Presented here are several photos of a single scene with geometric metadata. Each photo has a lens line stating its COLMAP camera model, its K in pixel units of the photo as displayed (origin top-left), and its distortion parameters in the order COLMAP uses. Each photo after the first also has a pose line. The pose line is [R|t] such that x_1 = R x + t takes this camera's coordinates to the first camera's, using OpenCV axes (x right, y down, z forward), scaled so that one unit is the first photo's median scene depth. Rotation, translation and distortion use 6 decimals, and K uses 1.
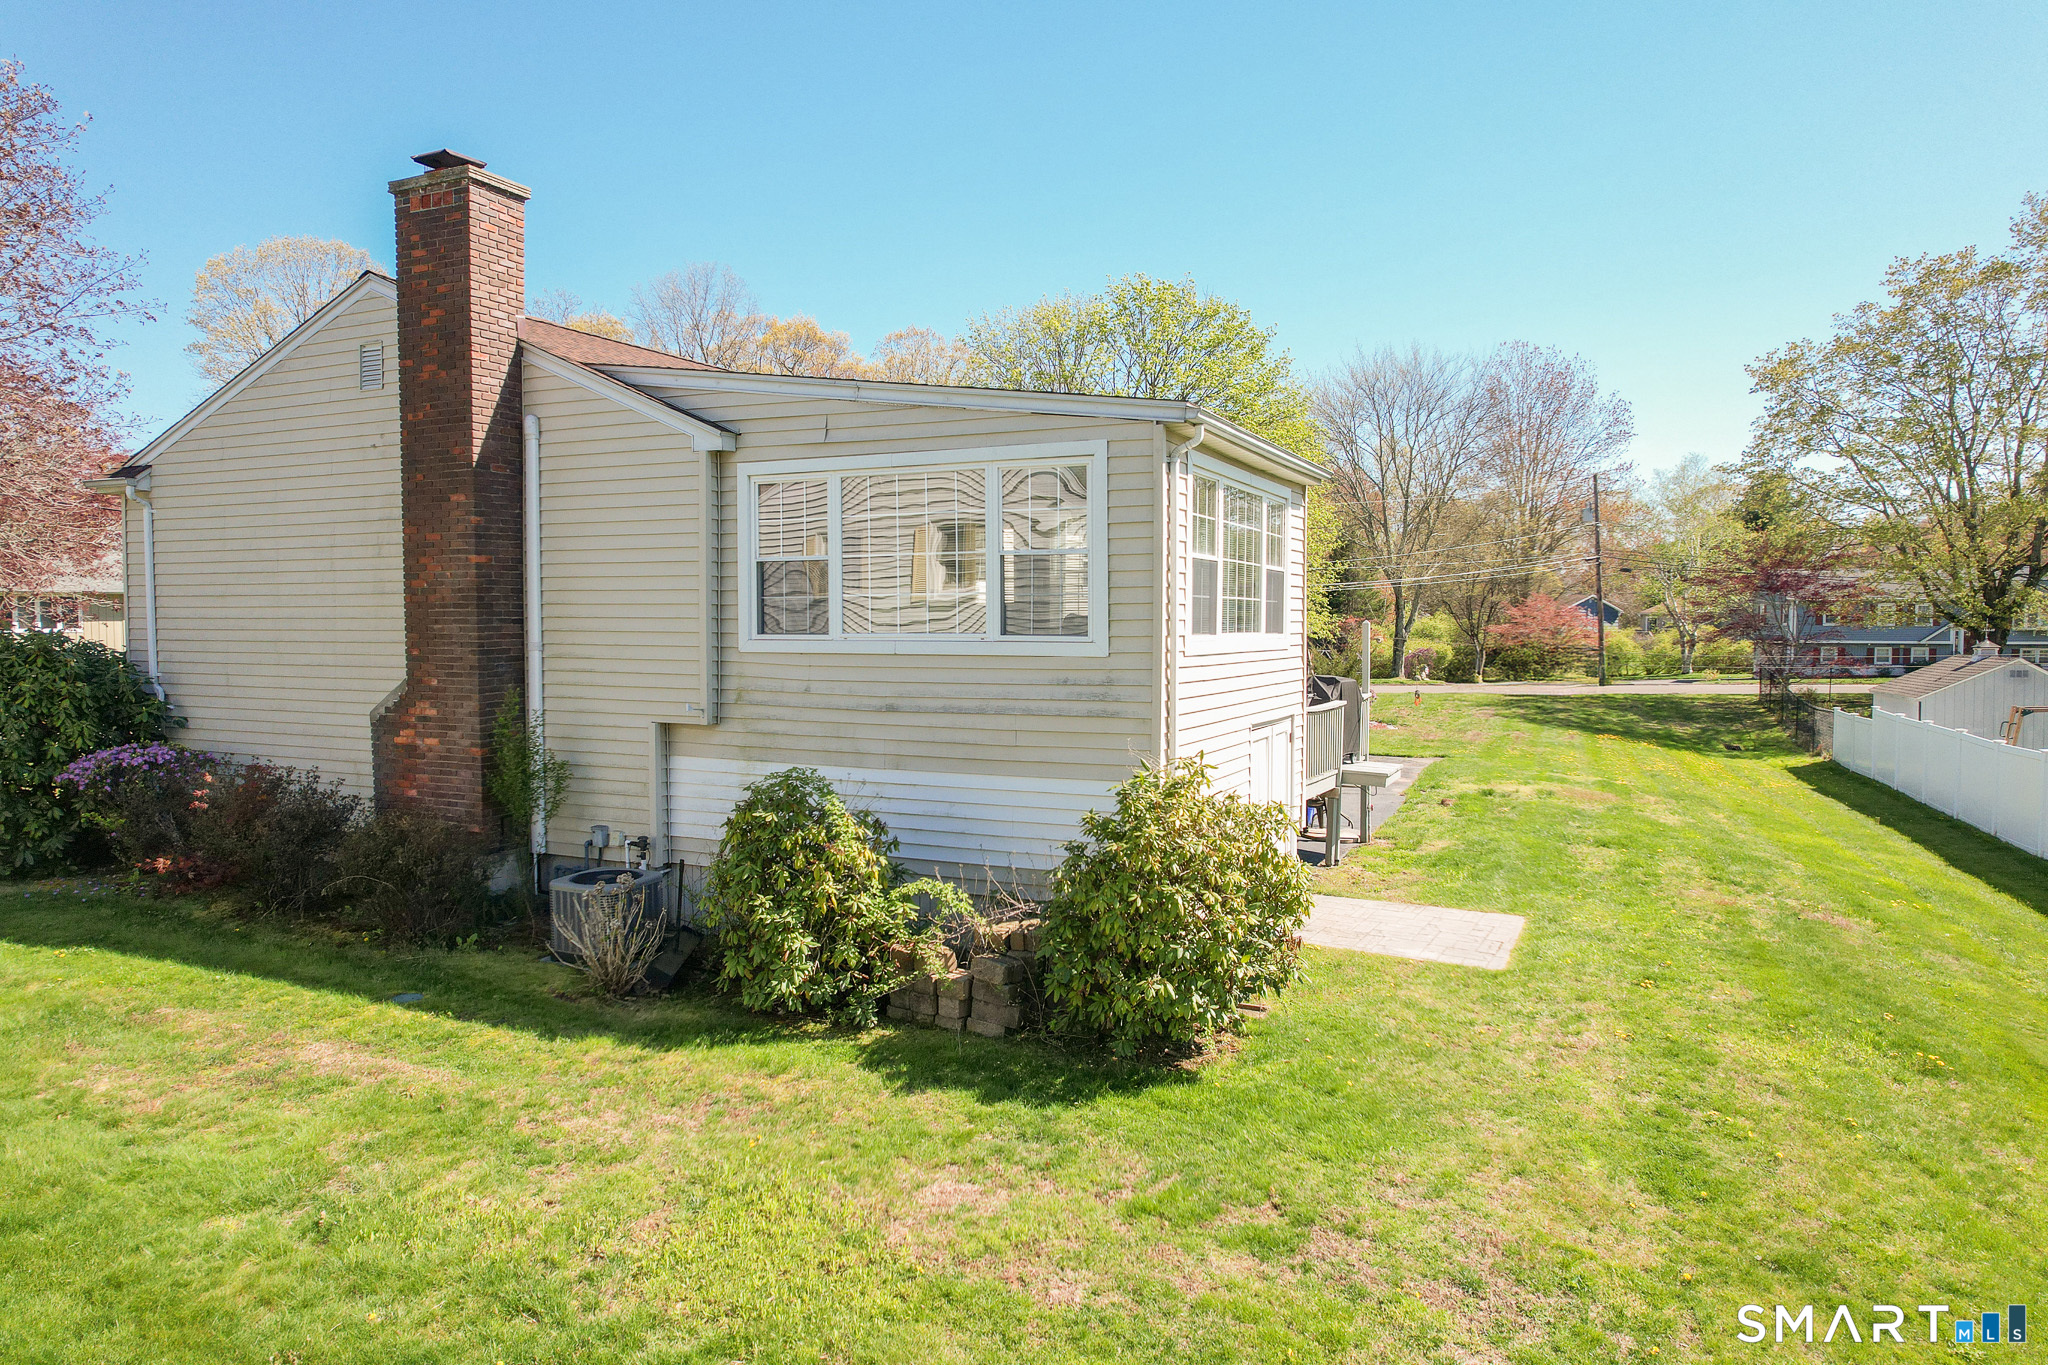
lens RADIAL K [[1306.6, 0, 1029.9], [0, 1306.6, 675.3], [0, 0, 1]] dist [-0.077200, 0.069458]
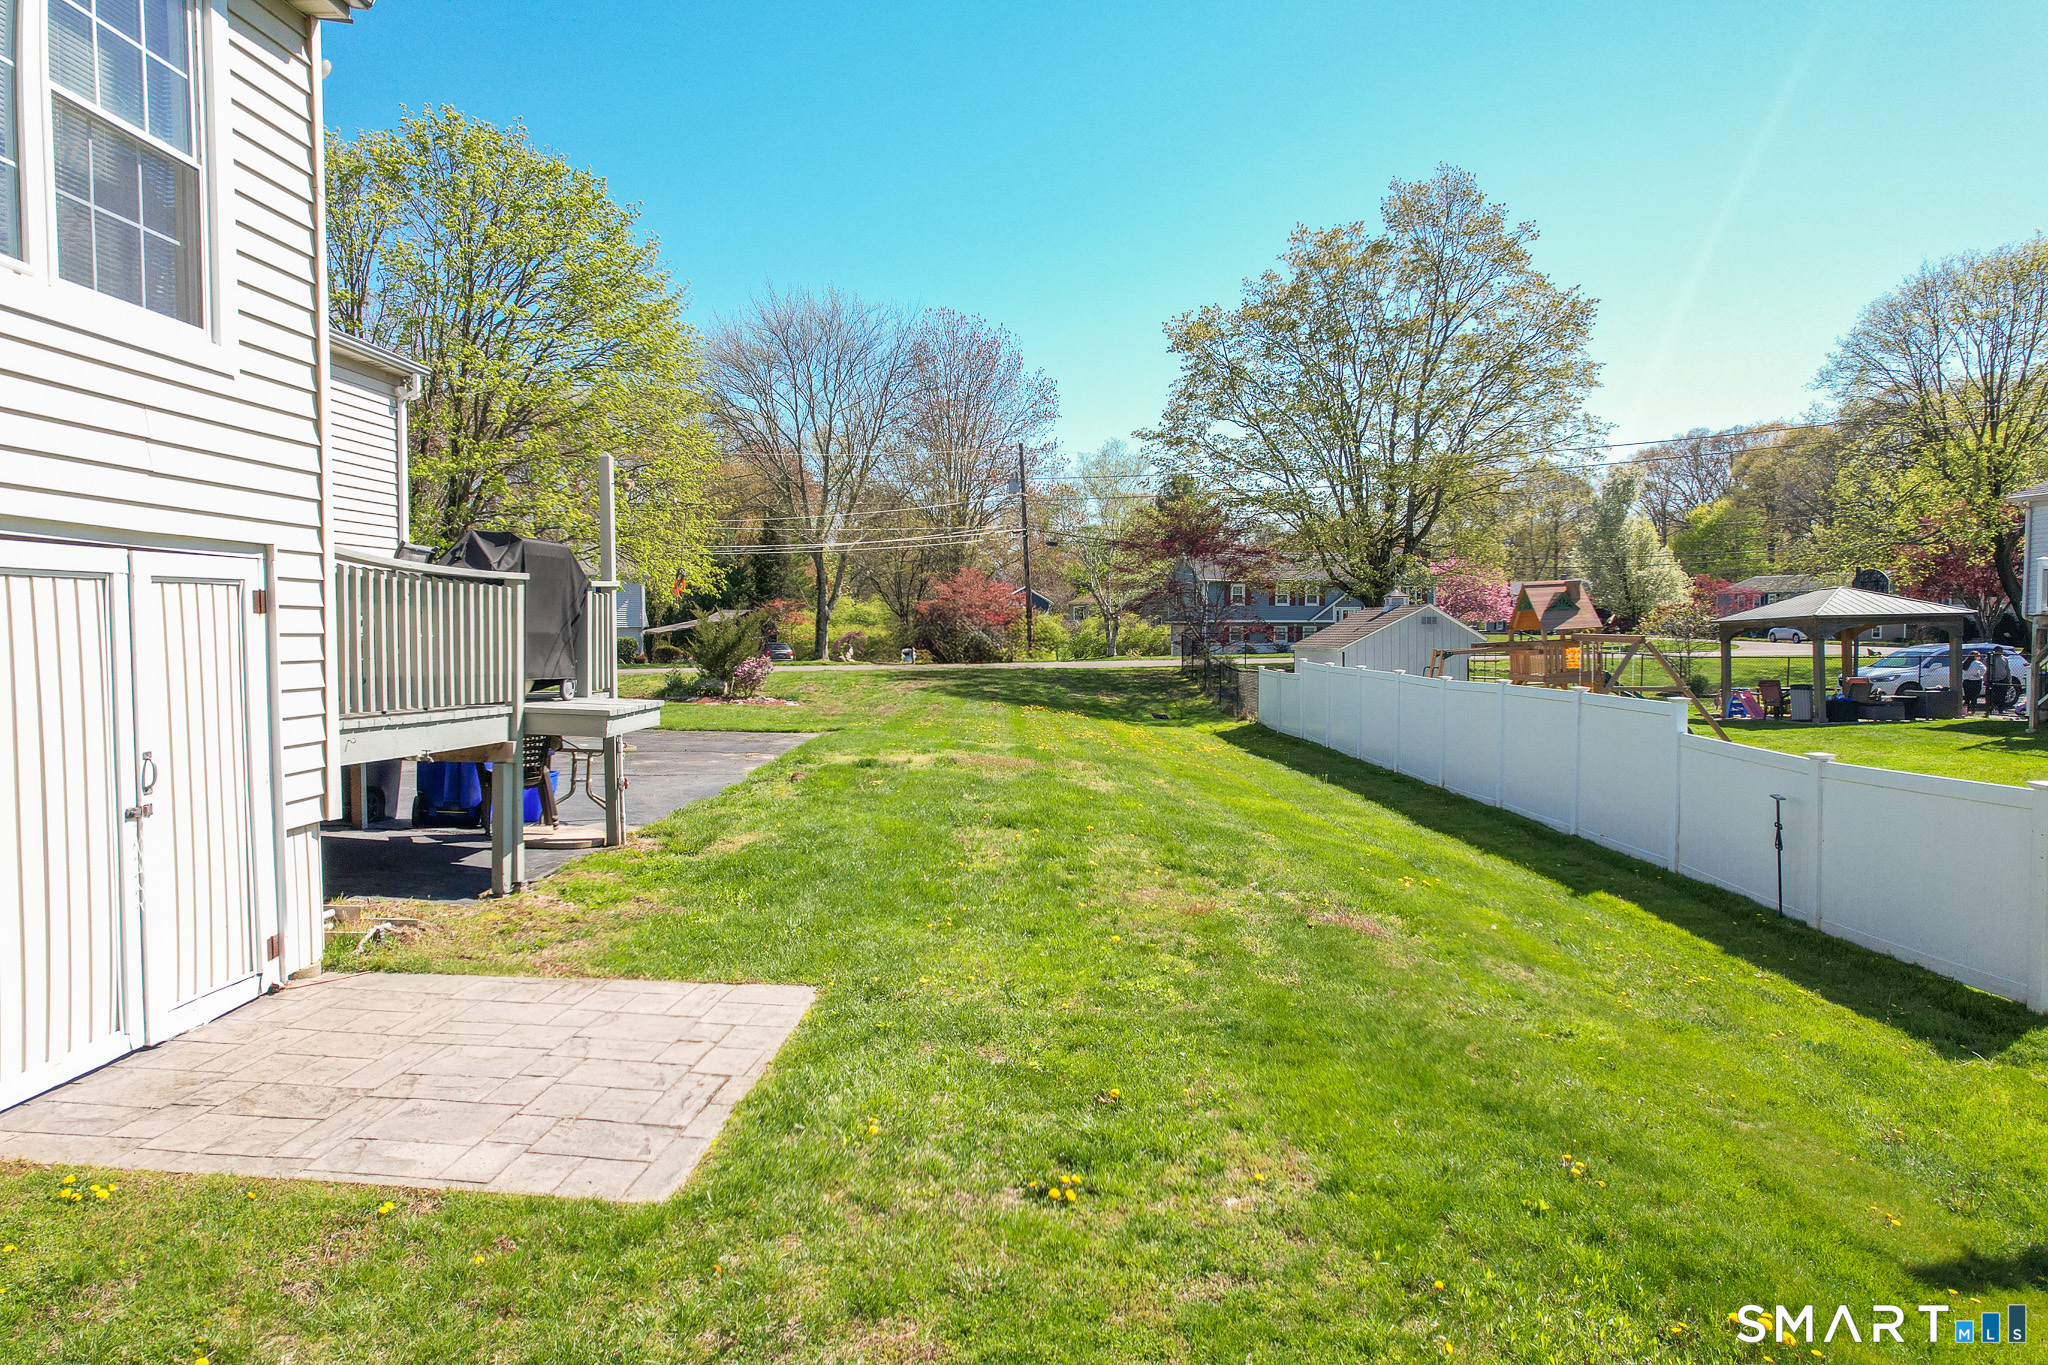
lens RADIAL K [[1306.6, 0, 1029.9], [0, 1306.6, 675.3], [0, 0, 1]] dist [-0.077200, 0.069458]
pose [[0.916520, -0.017918, 0.399587, 0.096898], [0.019564, 0.999809, -0.000042, 0.028337], [-0.399509, 0.007856, 0.916695, 0.197536]]
